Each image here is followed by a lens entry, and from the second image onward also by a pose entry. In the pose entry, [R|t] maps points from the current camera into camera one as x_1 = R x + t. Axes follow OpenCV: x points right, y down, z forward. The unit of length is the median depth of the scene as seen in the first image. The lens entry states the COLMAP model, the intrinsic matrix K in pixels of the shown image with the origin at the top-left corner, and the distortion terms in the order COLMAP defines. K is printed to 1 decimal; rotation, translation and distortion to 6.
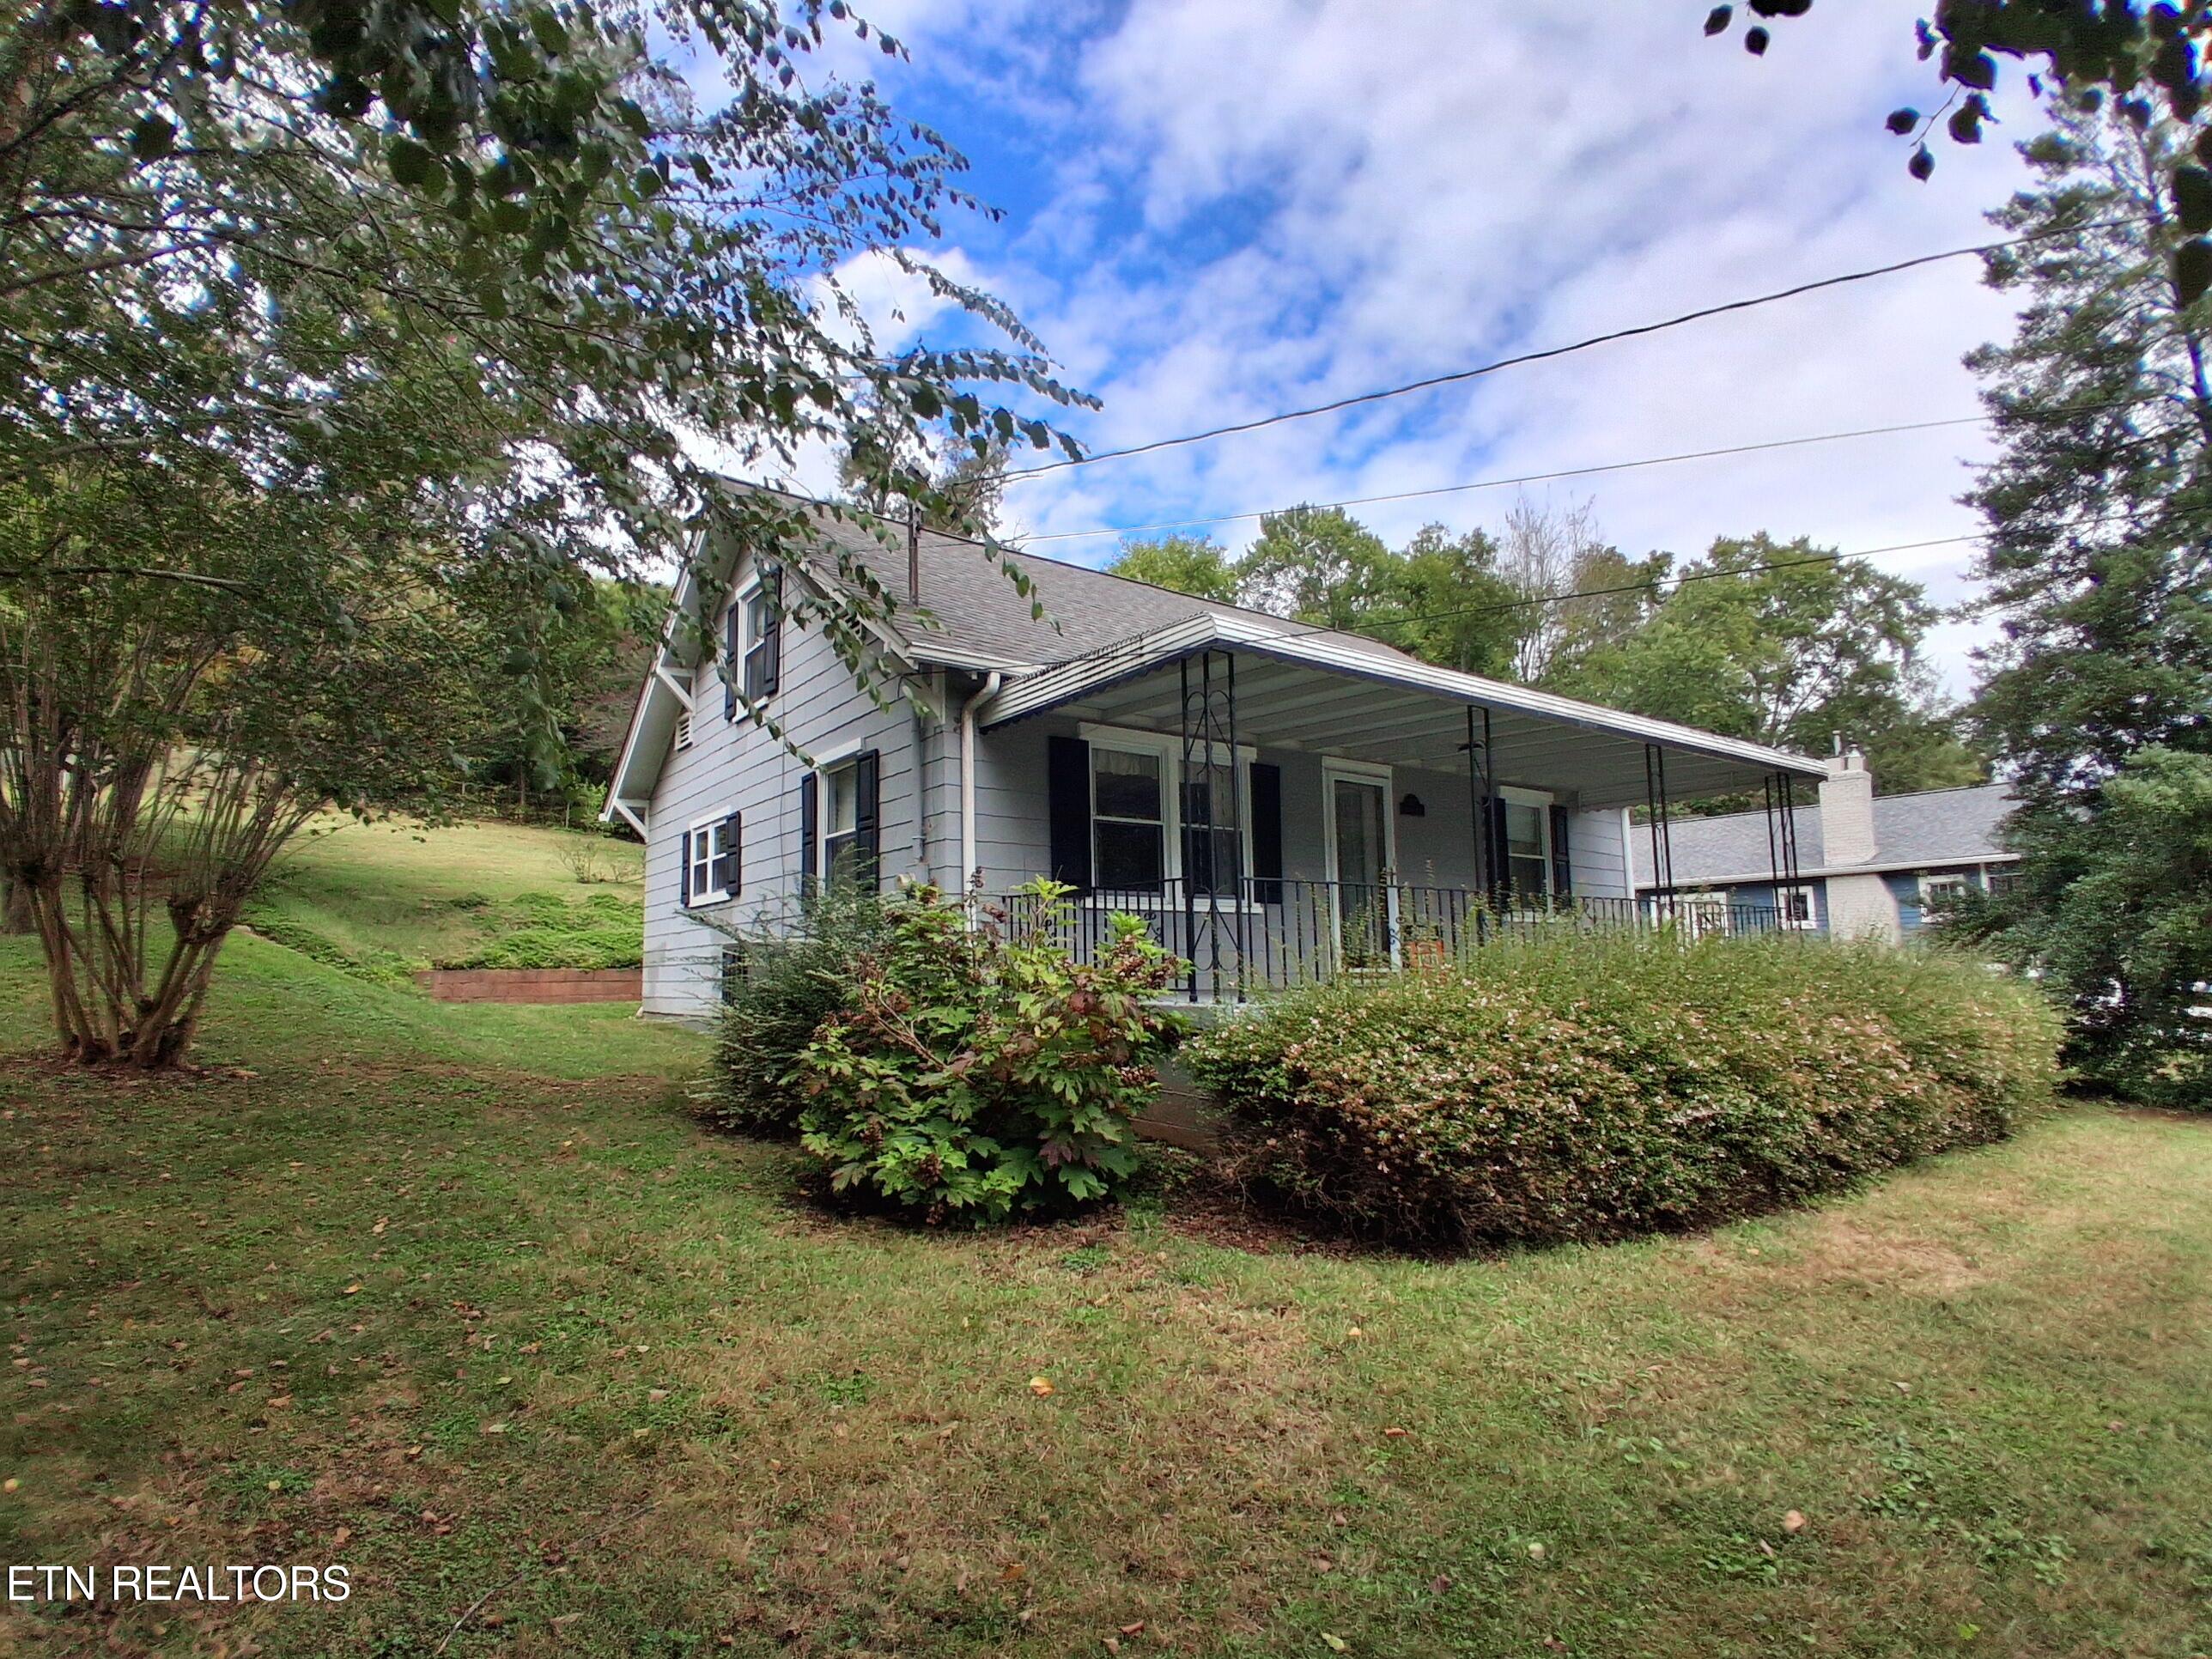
lens RADIAL K [[1098.3, 0, 1088.6], [0, 1098.3, 857.5], [0, 0, 1]] dist [0.020489, -0.057430]
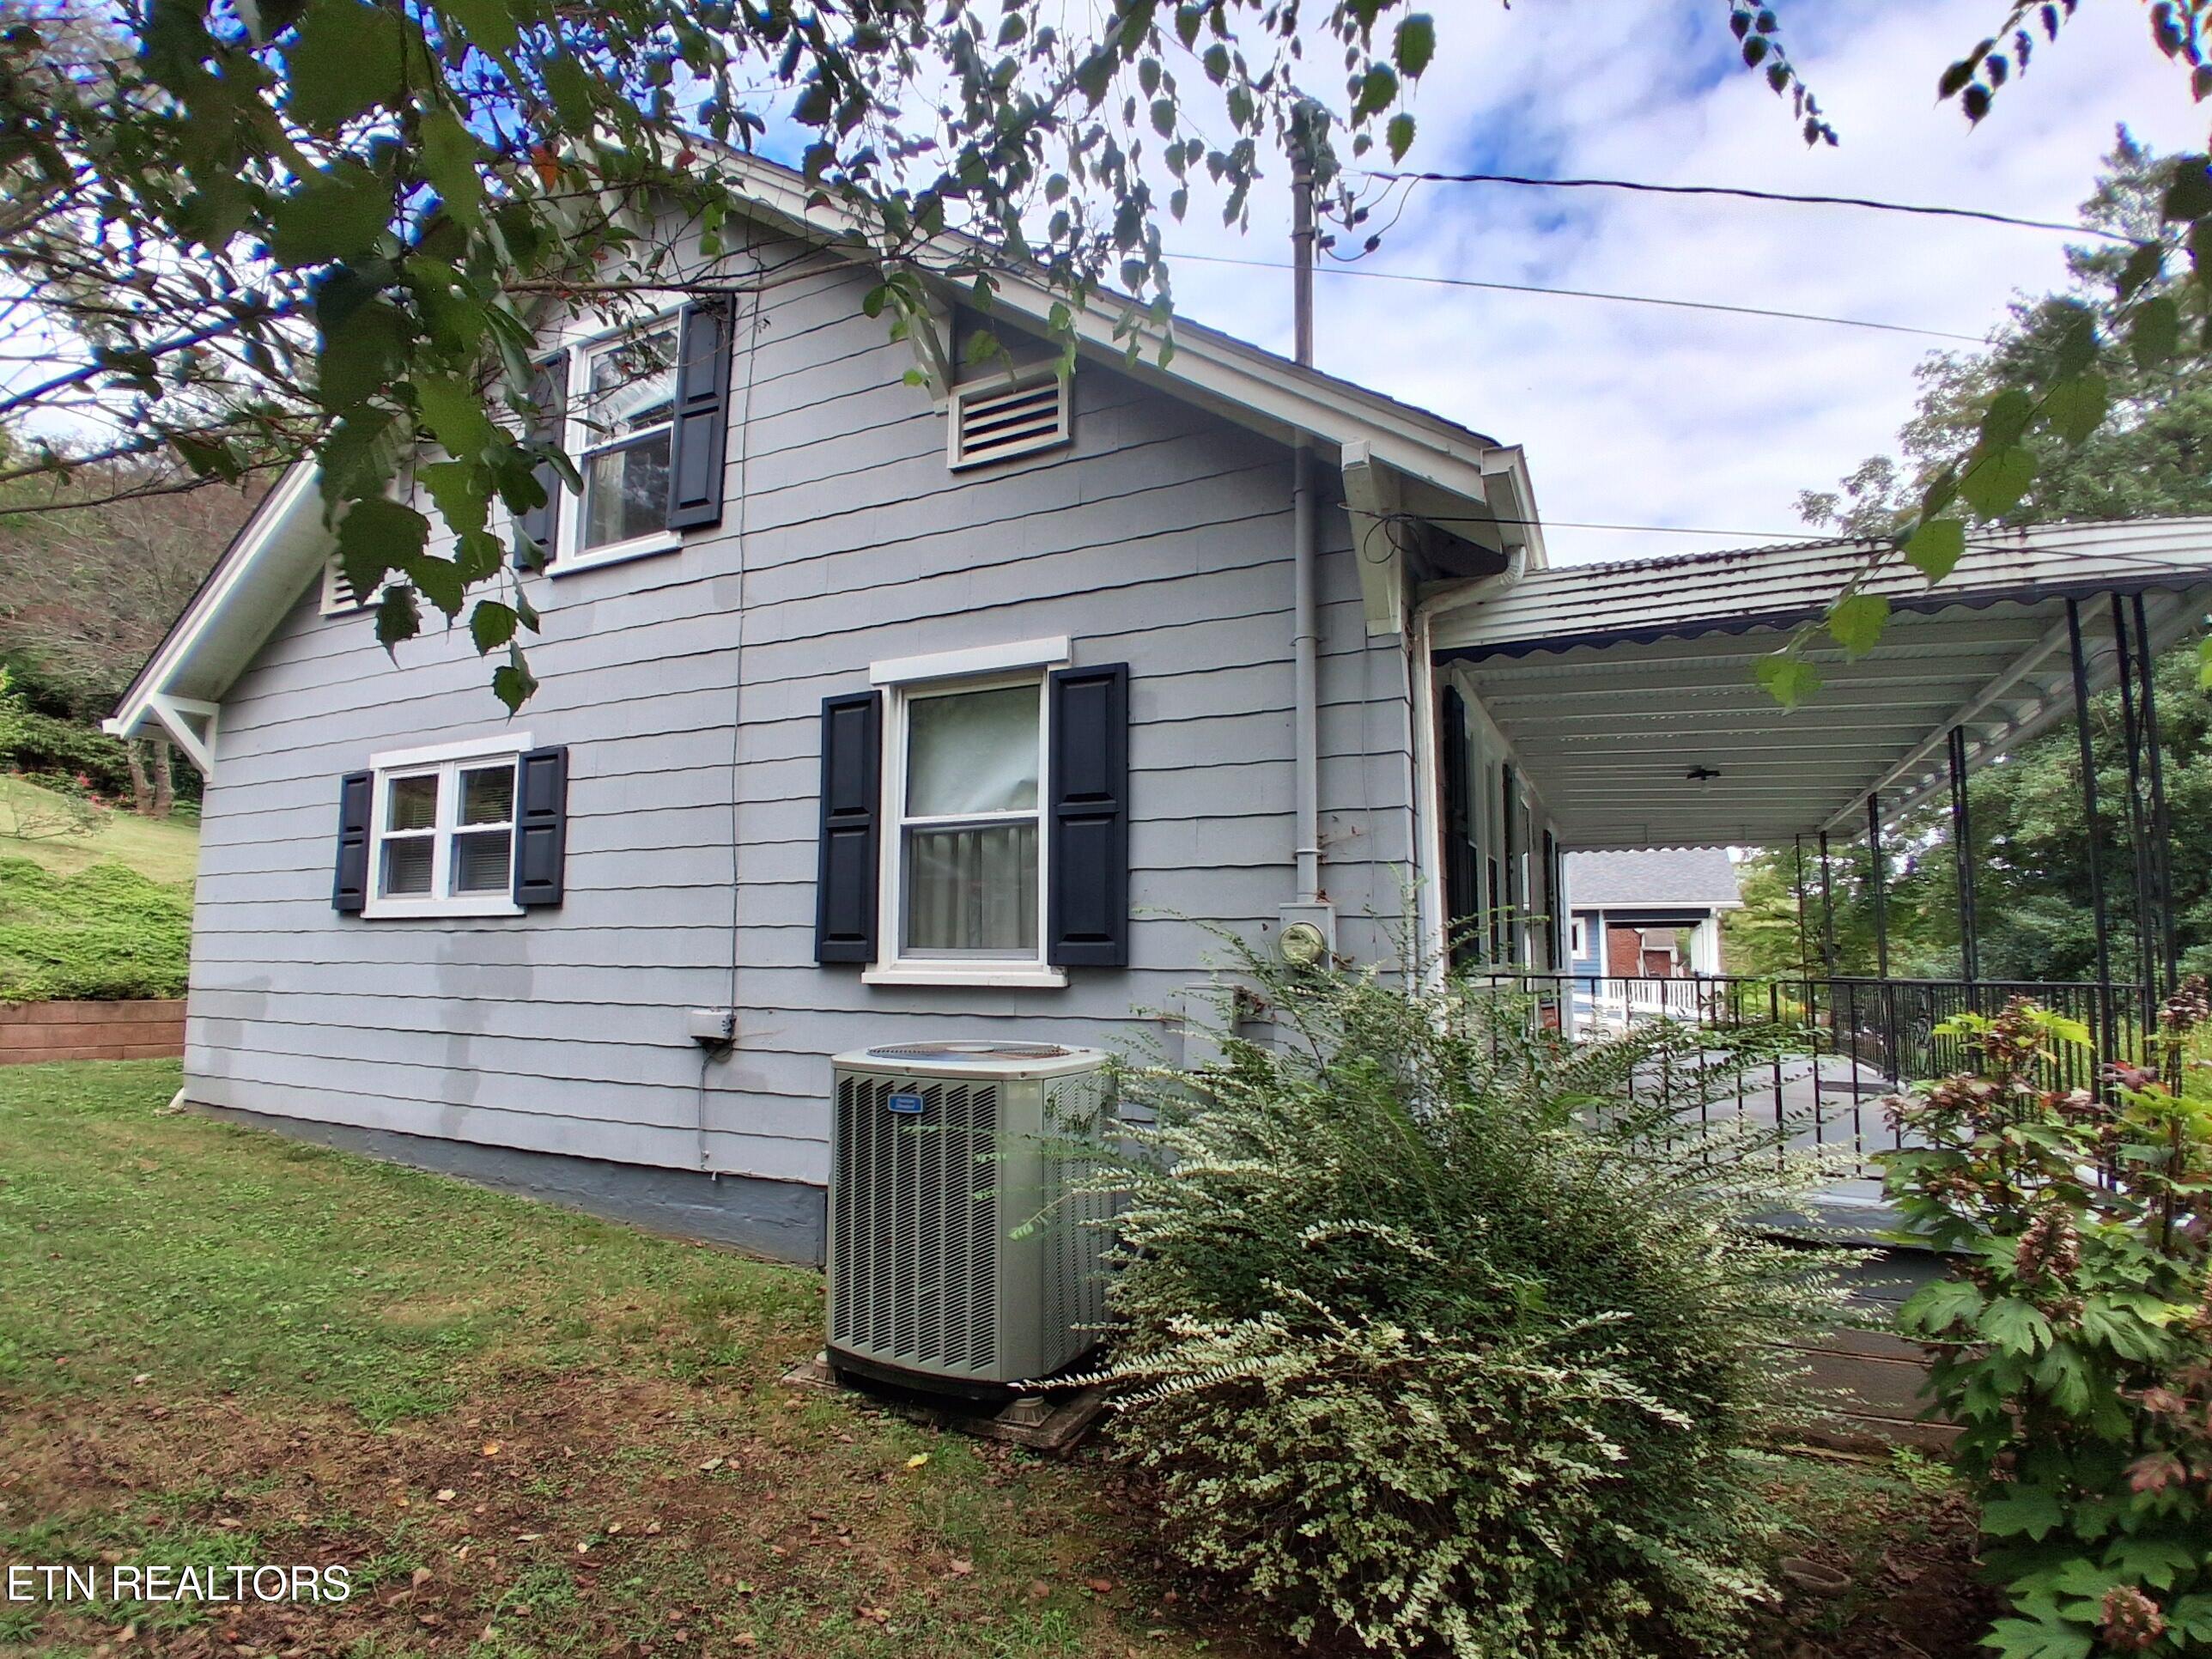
lens RADIAL K [[1103.0, 0, 1091.2], [0, 1103.0, 858.0], [0, 0, 1]] dist [0.019676, -0.058046]
pose [[0.882116, 0.063095, 0.466787, -0.389150], [-0.068230, 0.997652, -0.005913, -0.004109], [-0.466064, -0.026633, 0.884350, 0.485934]]
